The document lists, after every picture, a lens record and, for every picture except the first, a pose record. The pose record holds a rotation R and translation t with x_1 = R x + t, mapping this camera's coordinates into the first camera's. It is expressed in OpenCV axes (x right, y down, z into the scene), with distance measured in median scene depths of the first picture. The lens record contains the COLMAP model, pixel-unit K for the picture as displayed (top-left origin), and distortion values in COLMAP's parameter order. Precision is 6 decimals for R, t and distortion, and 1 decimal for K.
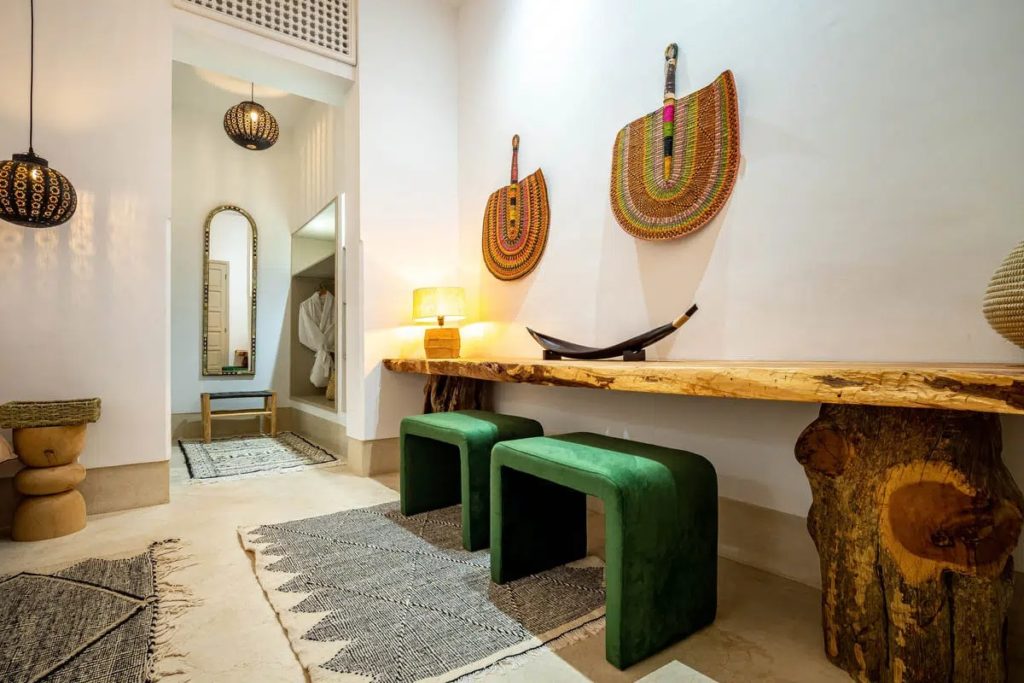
lens RADIAL K [[498.6, 0, 509.0], [0, 498.6, 348.6], [0, 0, 1]] dist [-0.000034, -0.000224]
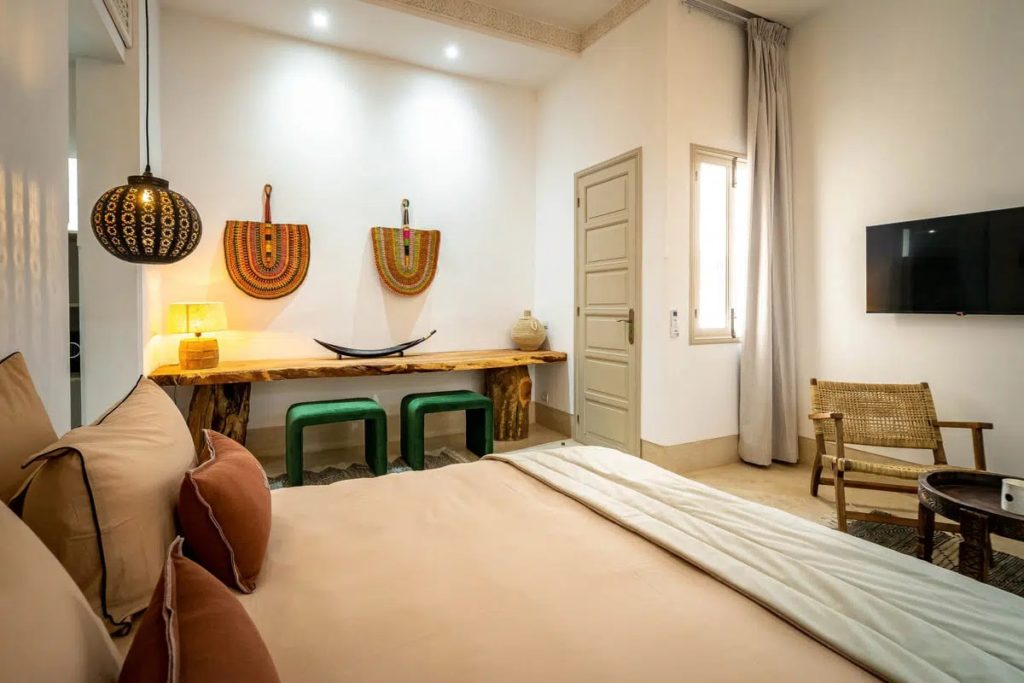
lens RADIAL K [[501.1, 0, 511.5], [0, 501.1, 306.9], [0, 0, 1]] dist [0.000724, -0.000088]
pose [[0.117421, -0.004933, 0.993070, -1.130611], [-0.016018, 0.999848, 0.006860, -0.129282], [-0.992953, -0.016713, 0.117324, 0.219697]]
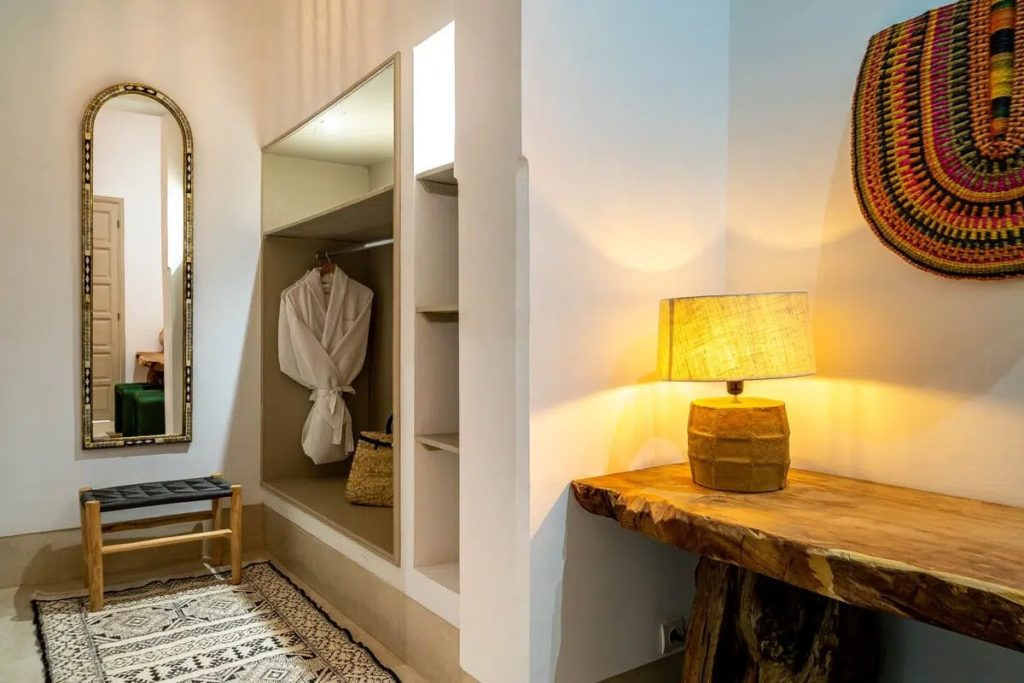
lens RADIAL K [[712.2, 0, 514.1], [0, 712.2, 347.8], [0, 0, 1]] dist [0.001580, 0.003961]
pose [[0.999979, 0.005887, -0.002830, -0.301558], [-0.005779, 0.999315, 0.036565, -0.099702], [0.003044, -0.036548, 0.999327, 0.486122]]
